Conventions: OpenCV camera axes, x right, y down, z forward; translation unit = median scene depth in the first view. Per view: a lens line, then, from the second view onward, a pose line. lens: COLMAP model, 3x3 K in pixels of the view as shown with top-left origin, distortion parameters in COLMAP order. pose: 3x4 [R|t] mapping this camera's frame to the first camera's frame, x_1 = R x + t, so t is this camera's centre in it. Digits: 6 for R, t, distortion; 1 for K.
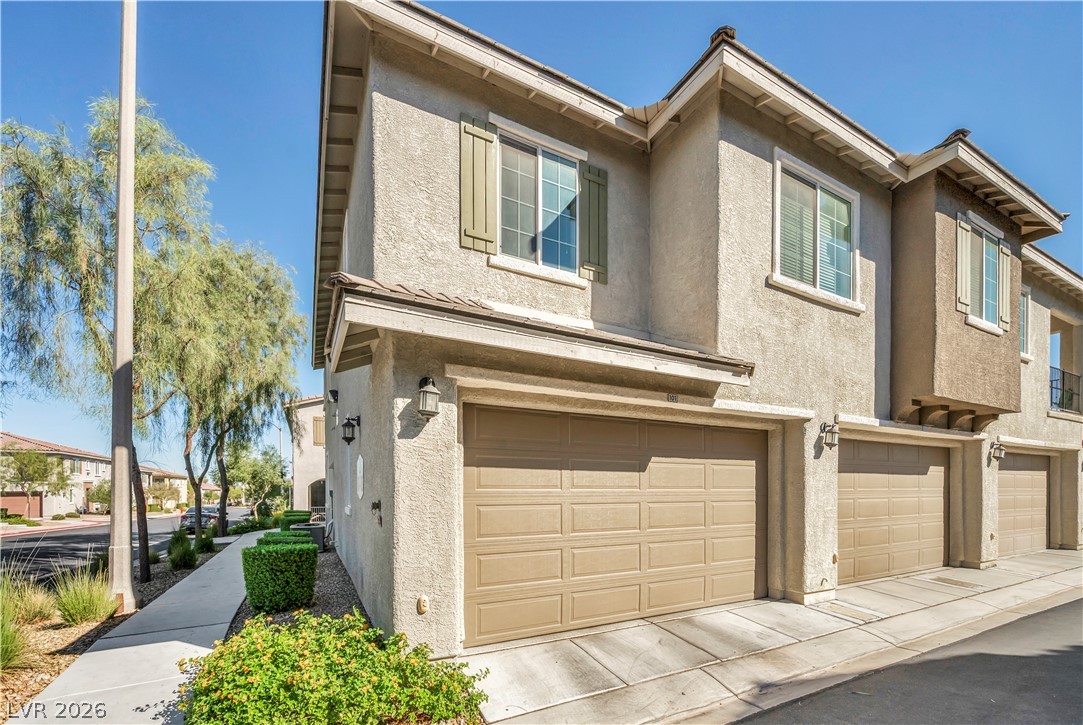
lens RADIAL K [[438.0, 0, 547.2], [0, 438.0, 362.0], [0, 0, 1]] dist [-0.000374, -0.000016]
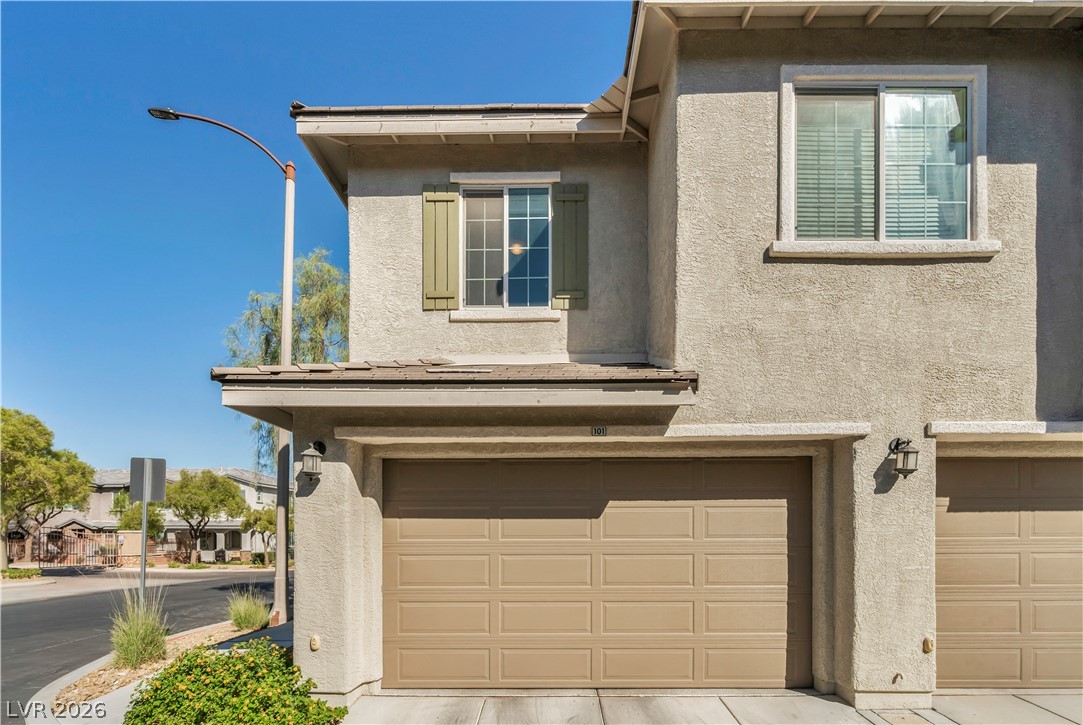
lens RADIAL K [[438.0, 0, 572.7], [0, 438.0, 408.2], [0, 0, 1]] dist [-0.000374, -0.000016]
pose [[0.877536, -0.132602, -0.460812, 0.527902], [0.137843, 0.990200, -0.022440, 0.041941], [0.459272, -0.043827, 0.887214, 0.193261]]
